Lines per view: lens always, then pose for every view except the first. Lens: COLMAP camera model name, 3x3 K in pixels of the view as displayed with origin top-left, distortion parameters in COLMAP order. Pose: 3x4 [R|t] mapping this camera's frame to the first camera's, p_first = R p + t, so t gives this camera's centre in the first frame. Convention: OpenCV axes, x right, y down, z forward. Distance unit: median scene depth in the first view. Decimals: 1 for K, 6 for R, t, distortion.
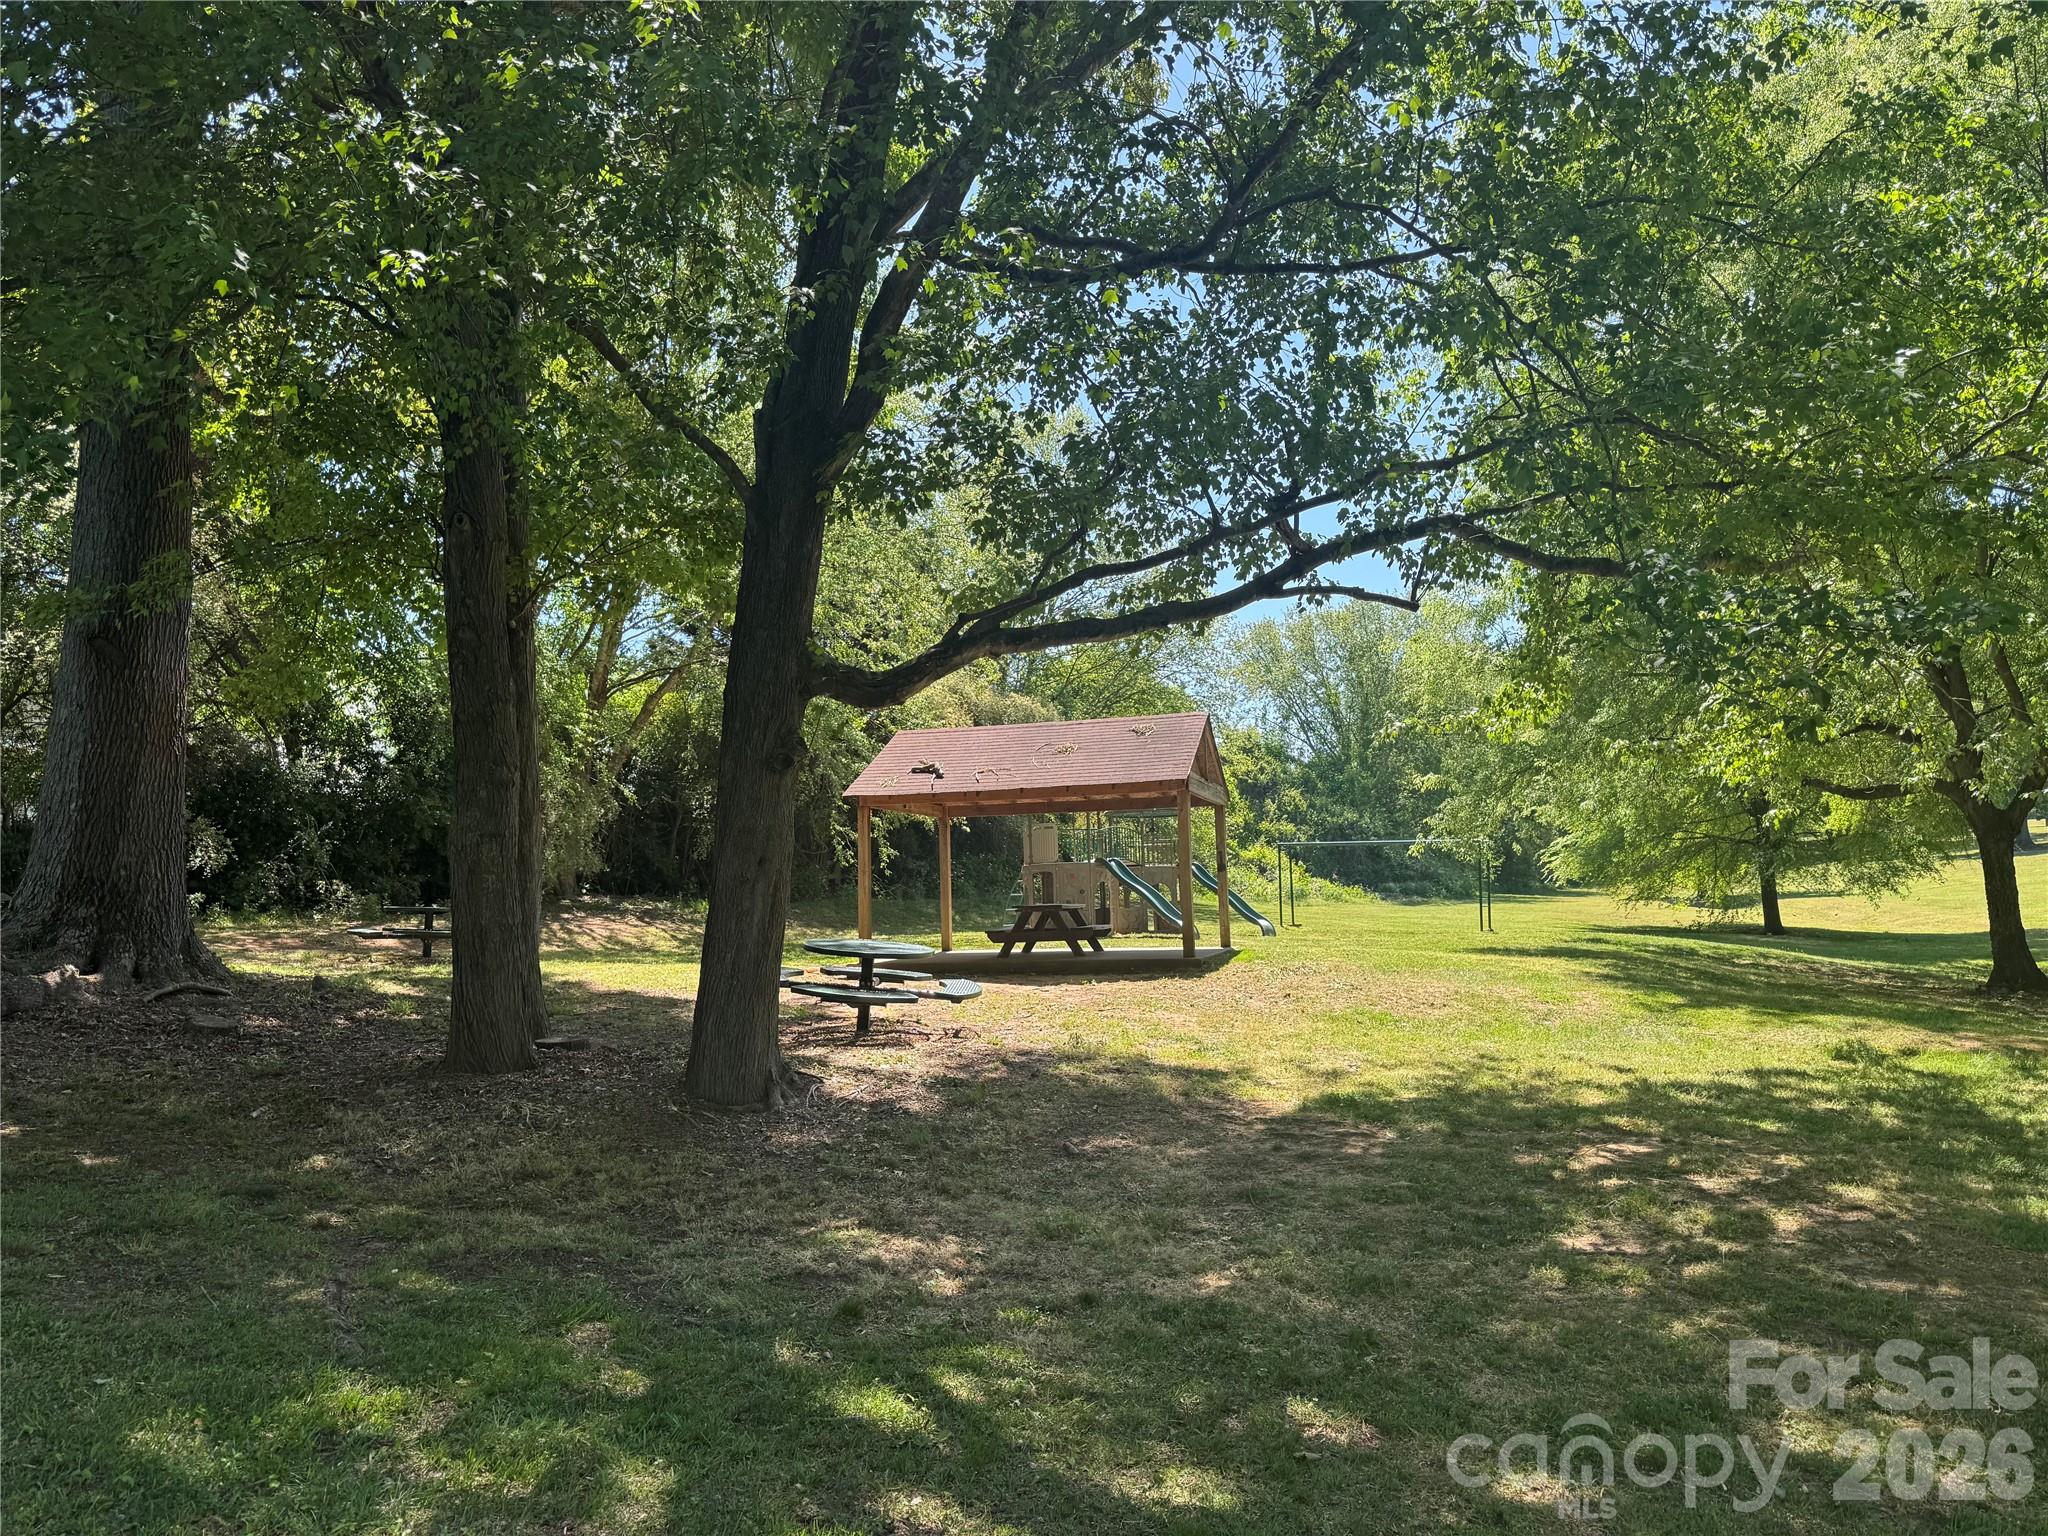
lens RADIAL K [[1403.6, 0, 1006.5], [0, 1403.6, 770.5], [0, 0, 1]] dist [-0.010162, -0.006268]
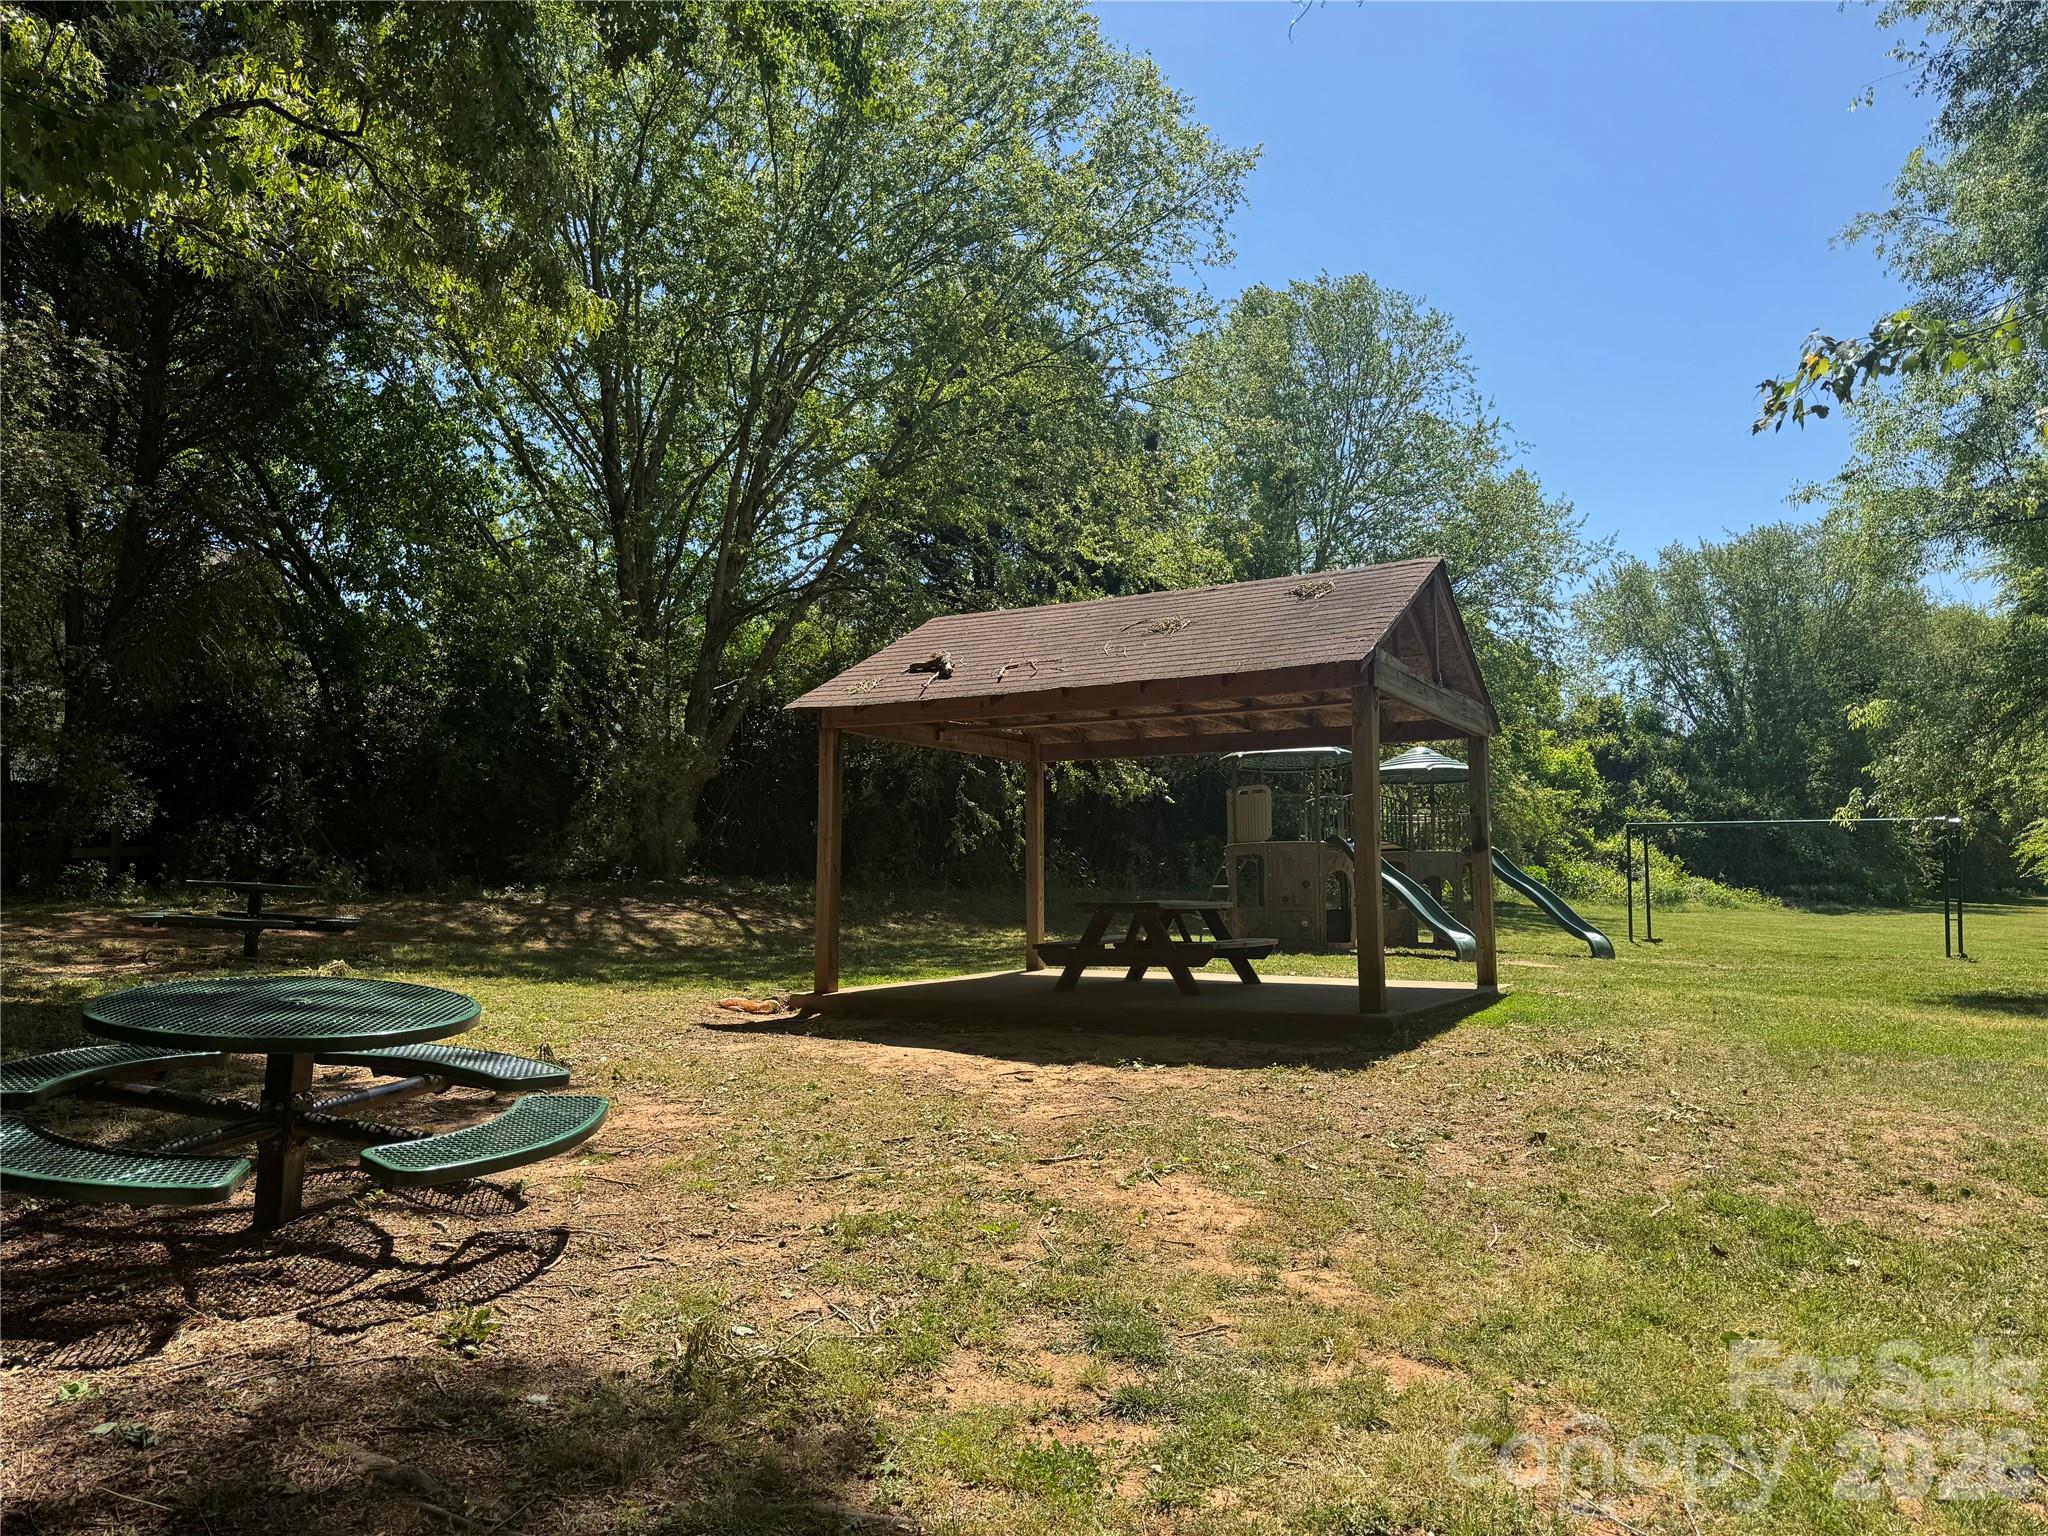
lens RADIAL K [[1403.6, 0, 1028.3], [0, 1403.6, 759.2], [0, 0, 1]] dist [-0.010162, -0.006268]
pose [[0.972149, 0.001254, -0.234359, 0.052979], [-0.001991, 0.999994, -0.002908, 0.017693], [0.234354, 0.003293, 0.972146, 0.192396]]
